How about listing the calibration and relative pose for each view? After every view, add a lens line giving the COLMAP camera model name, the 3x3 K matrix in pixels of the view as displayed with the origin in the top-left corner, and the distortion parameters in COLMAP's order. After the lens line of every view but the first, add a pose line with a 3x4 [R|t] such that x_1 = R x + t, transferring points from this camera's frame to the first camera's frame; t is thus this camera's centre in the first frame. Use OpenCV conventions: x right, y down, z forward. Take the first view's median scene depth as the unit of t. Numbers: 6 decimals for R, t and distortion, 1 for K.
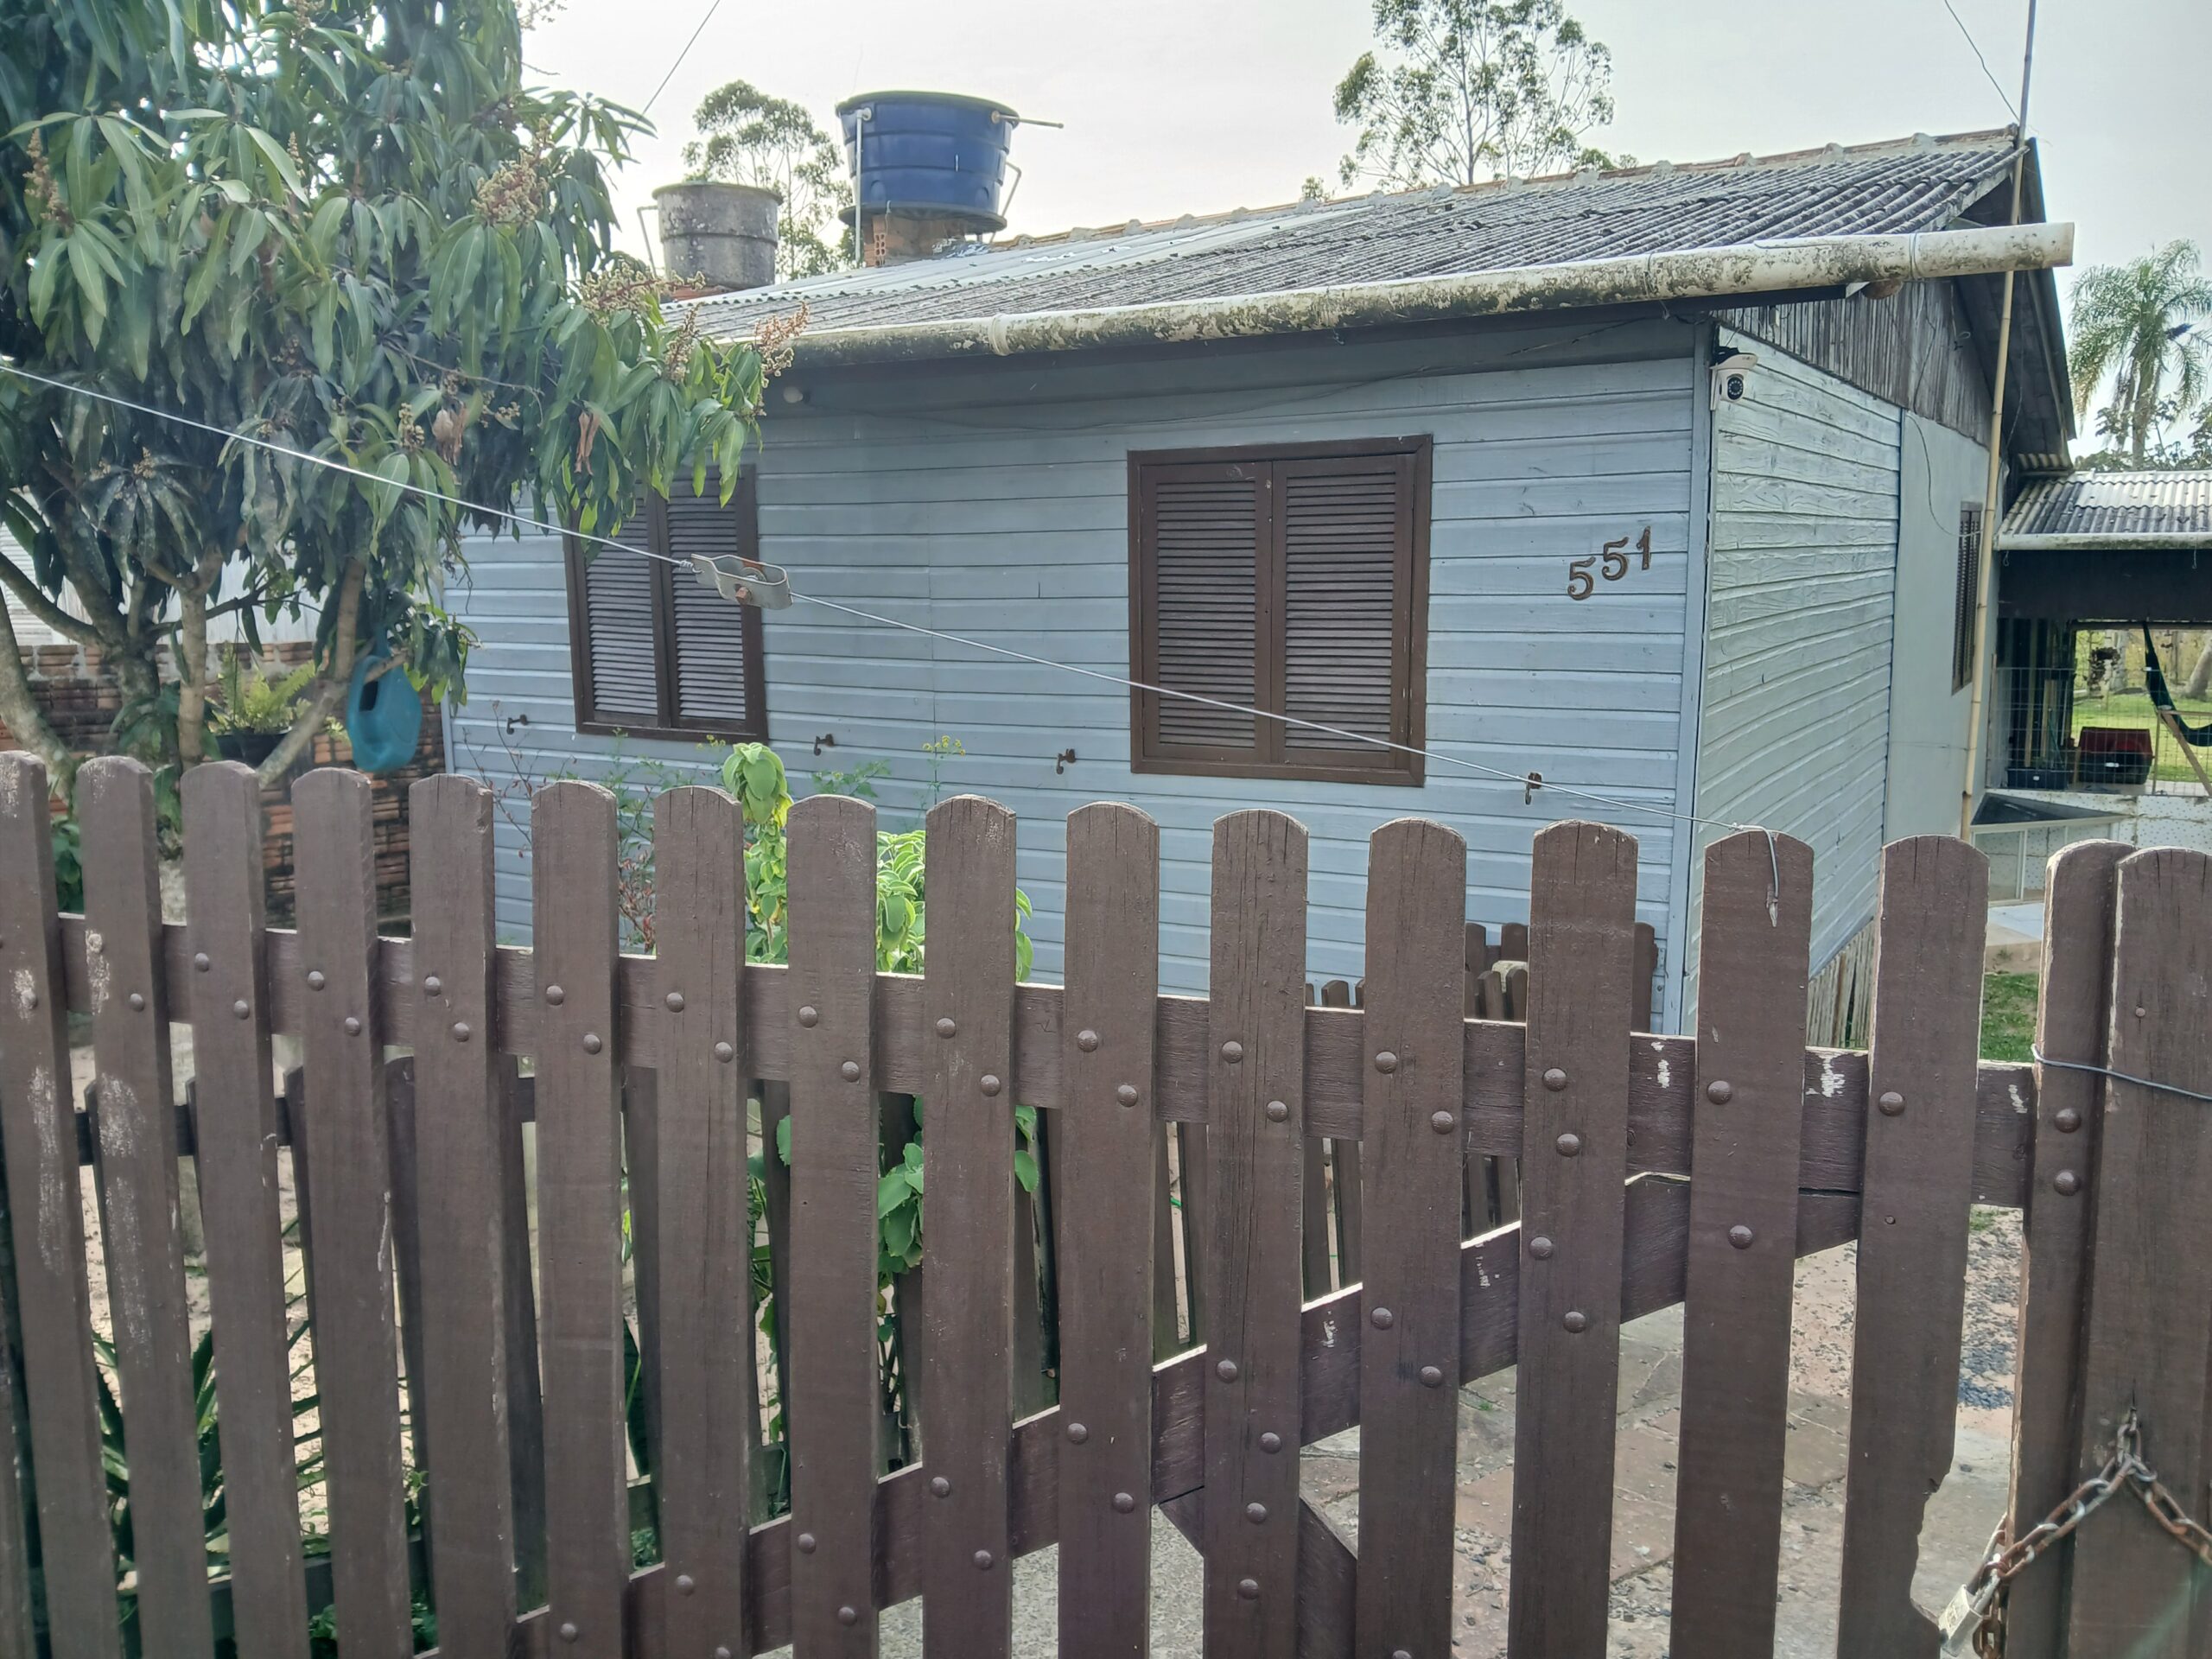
lens RADIAL K [[1719.4, 0, 1106.0], [0, 1719.4, 829.5], [0, 0, 1]] dist [0.043126, -0.106221]
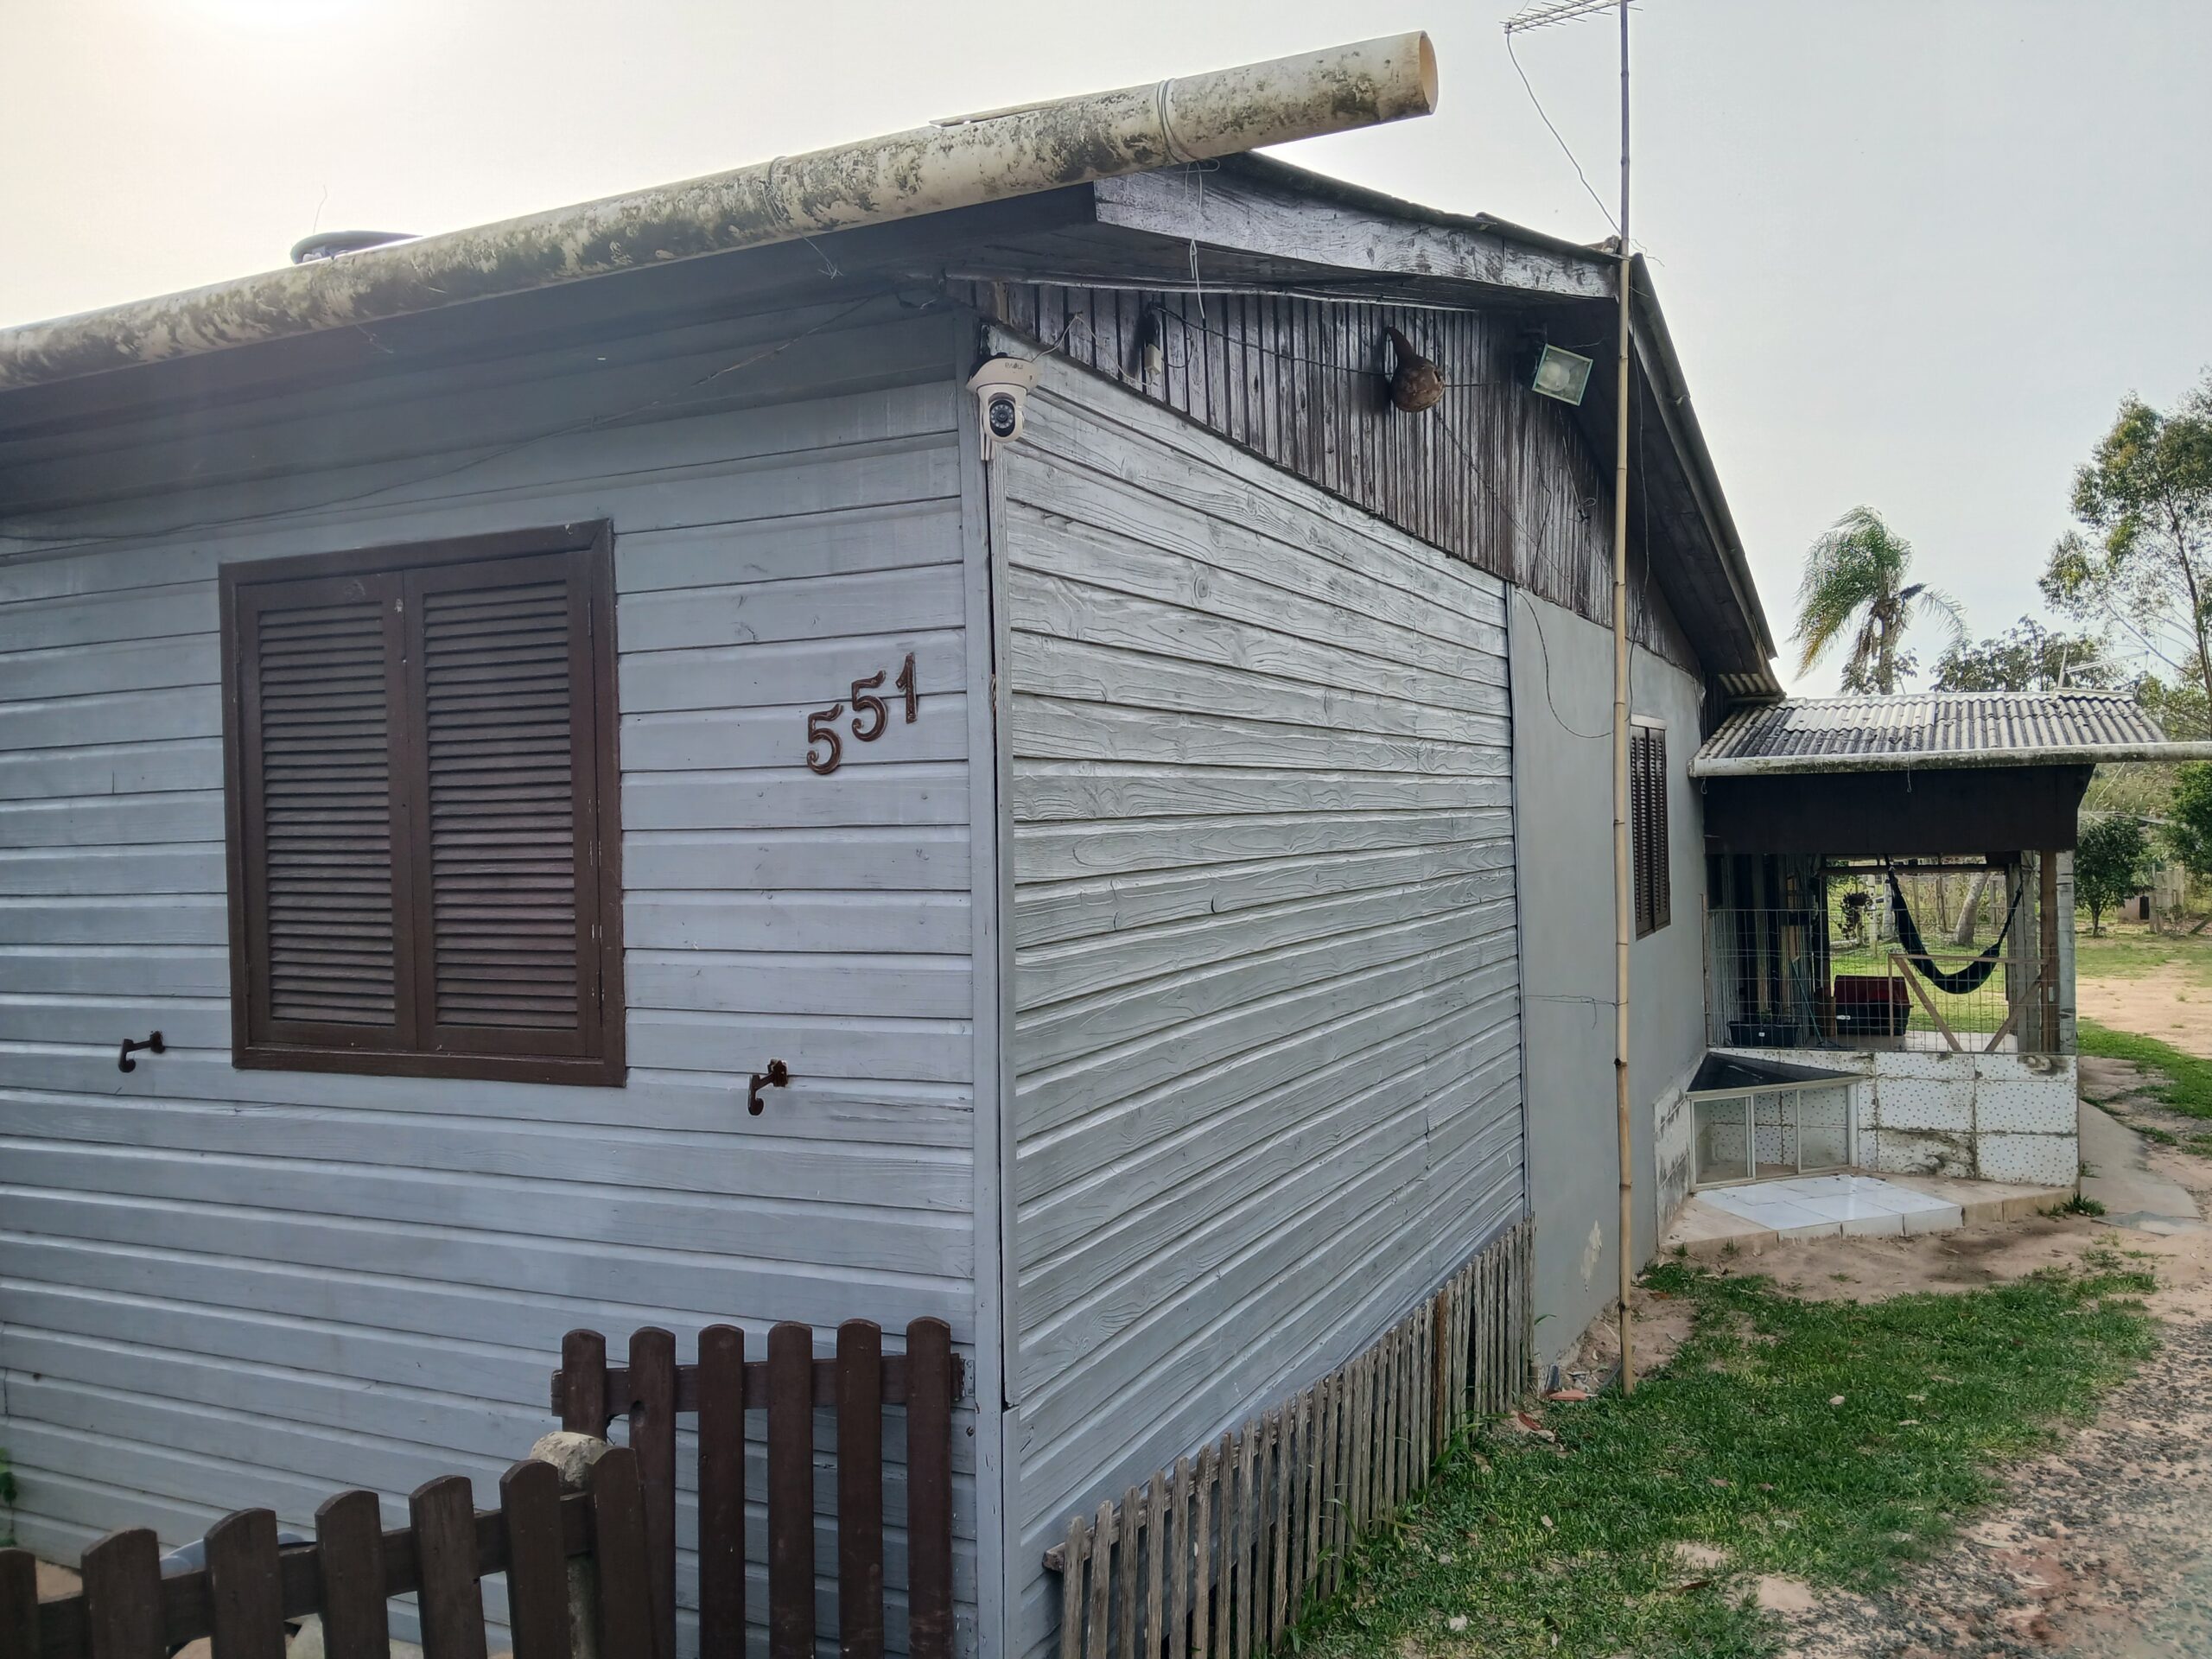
lens RADIAL K [[1701.9, 0, 1106.0], [0, 1701.9, 829.5], [0, 0, 1]] dist [0.061403, -0.107773]
pose [[0.995449, -0.008840, 0.094880, 0.276809], [0.023285, 0.988070, -0.152235, -0.017151], [-0.092402, 0.153751, 0.983780, 0.349316]]
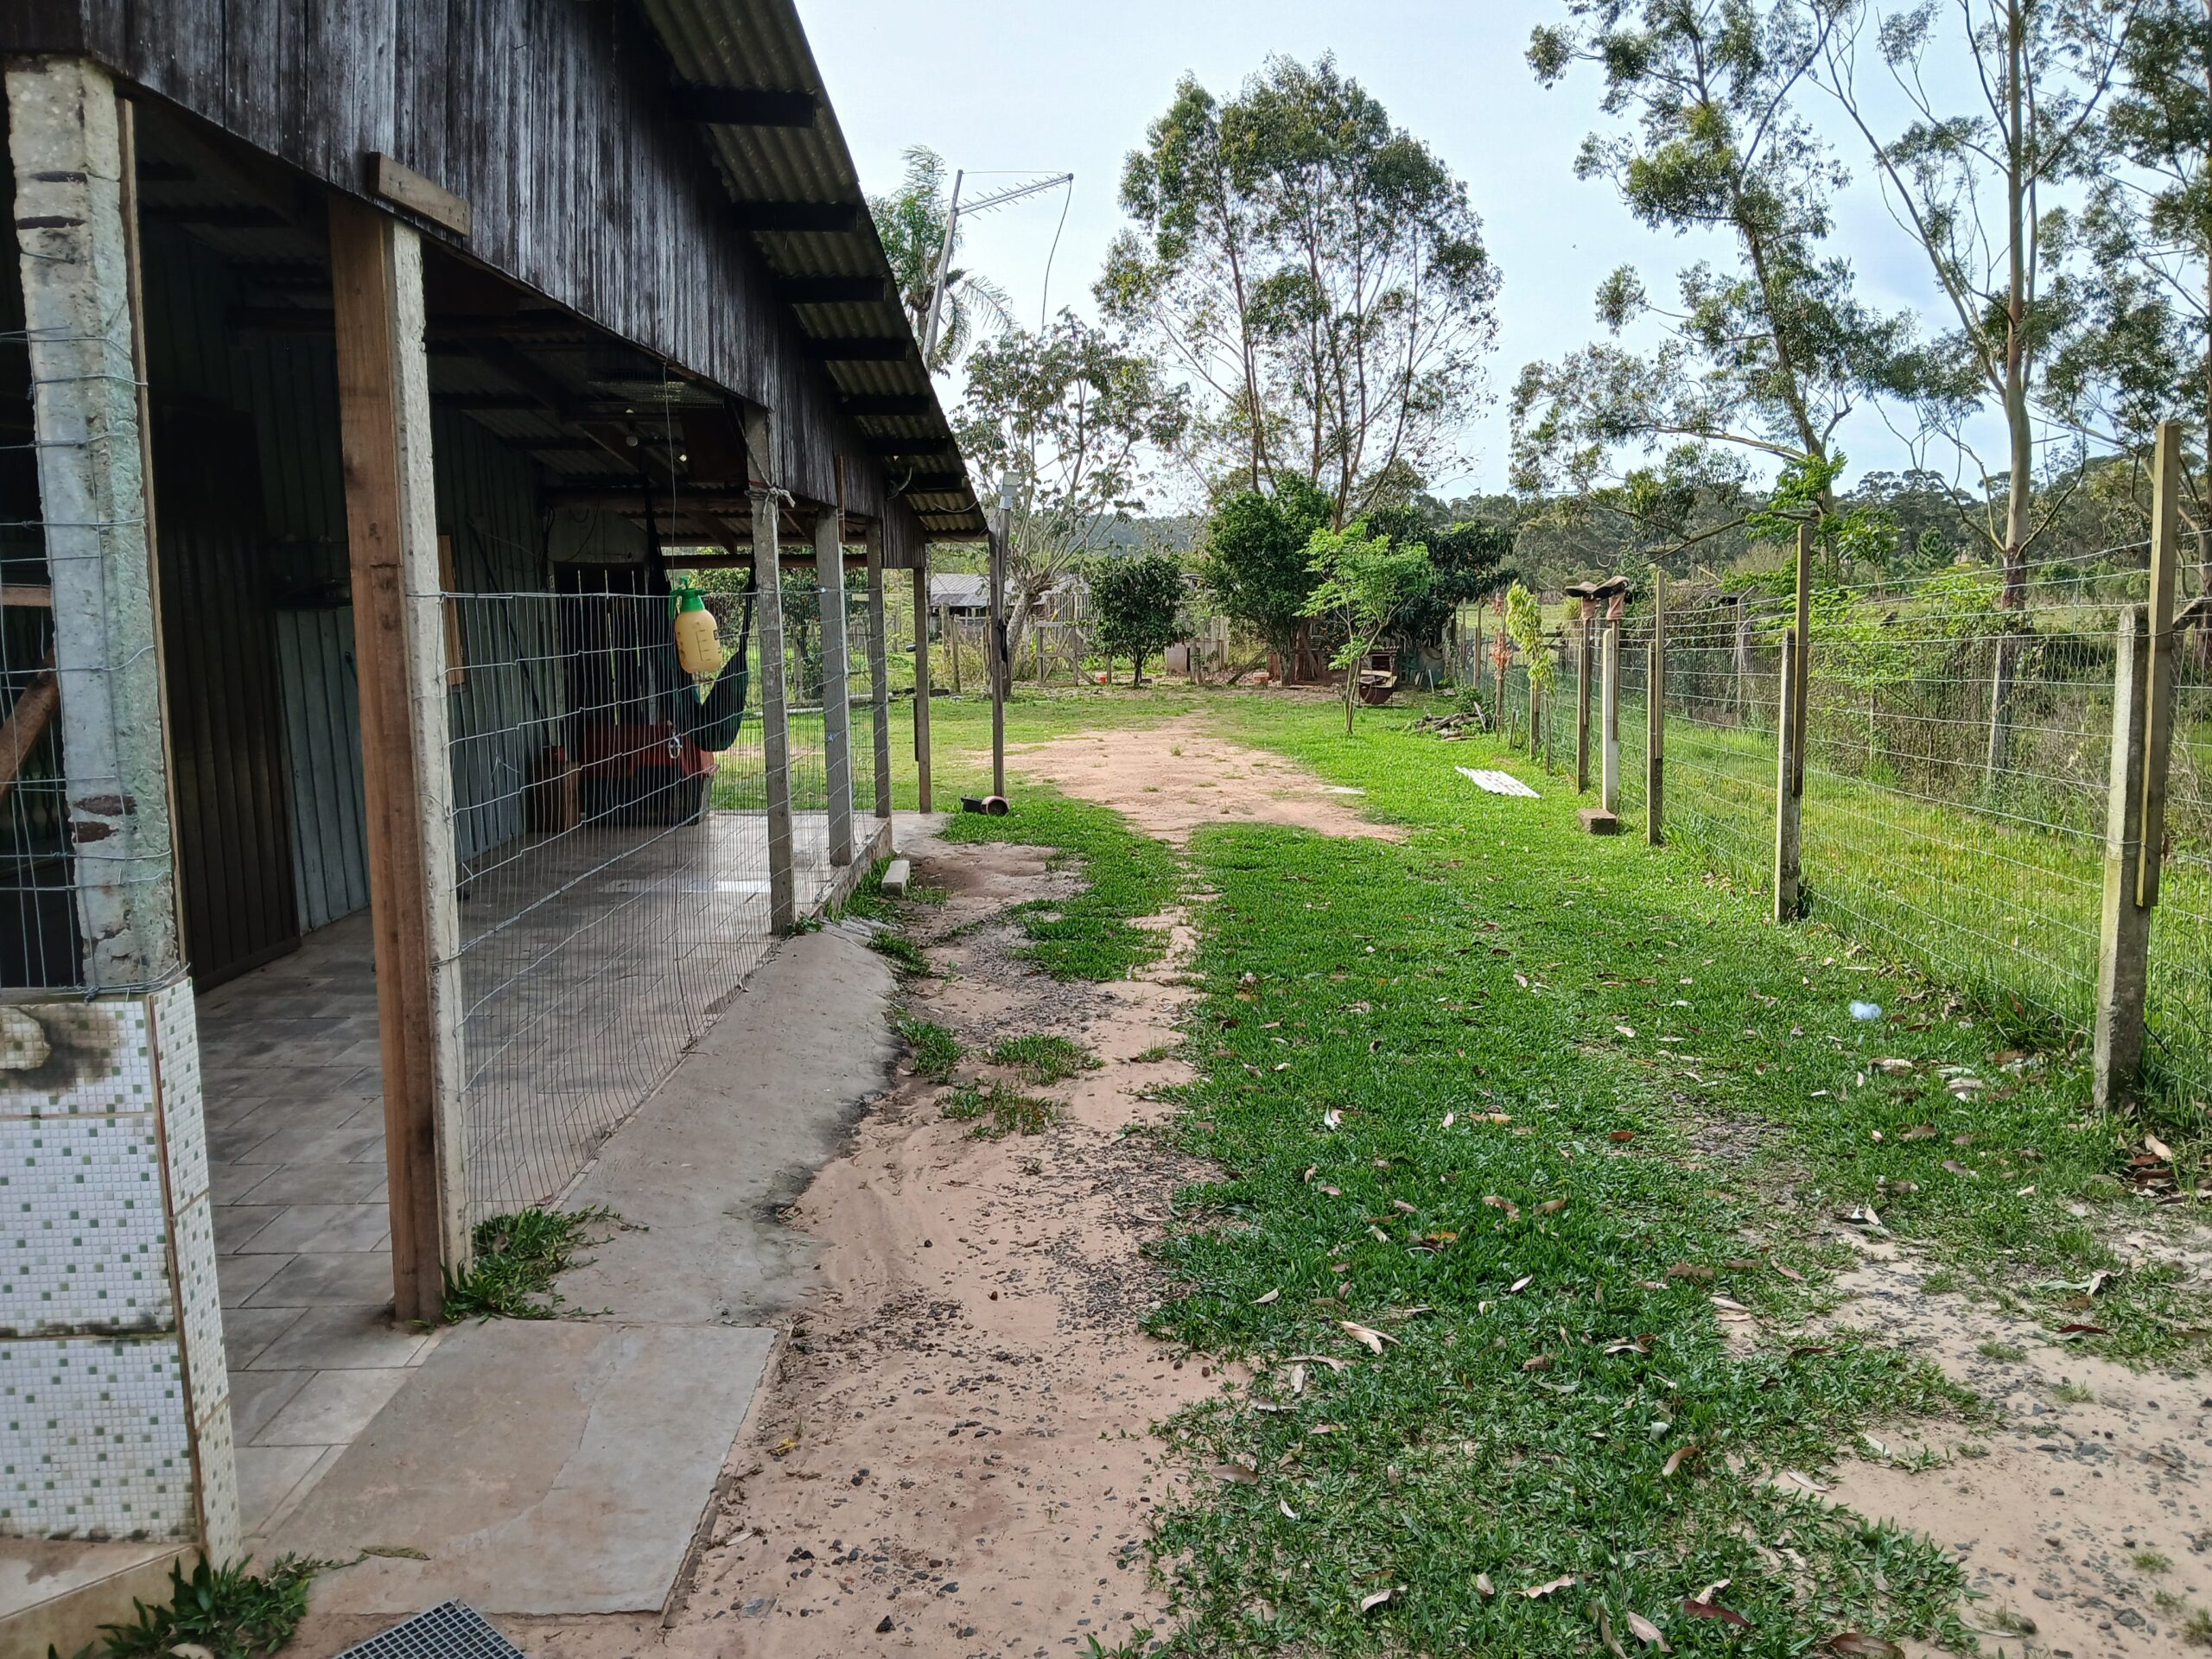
lens RADIAL K [[1719.4, 0, 1106.0], [0, 1719.4, 829.5], [0, 0, 1]] dist [0.043126, -0.106221]
pose [[0.846657, -0.067341, 0.527861, 3.744665], [0.078503, 0.996913, 0.001265, -0.133868], [-0.526317, 0.040368, 0.849330, 4.052572]]
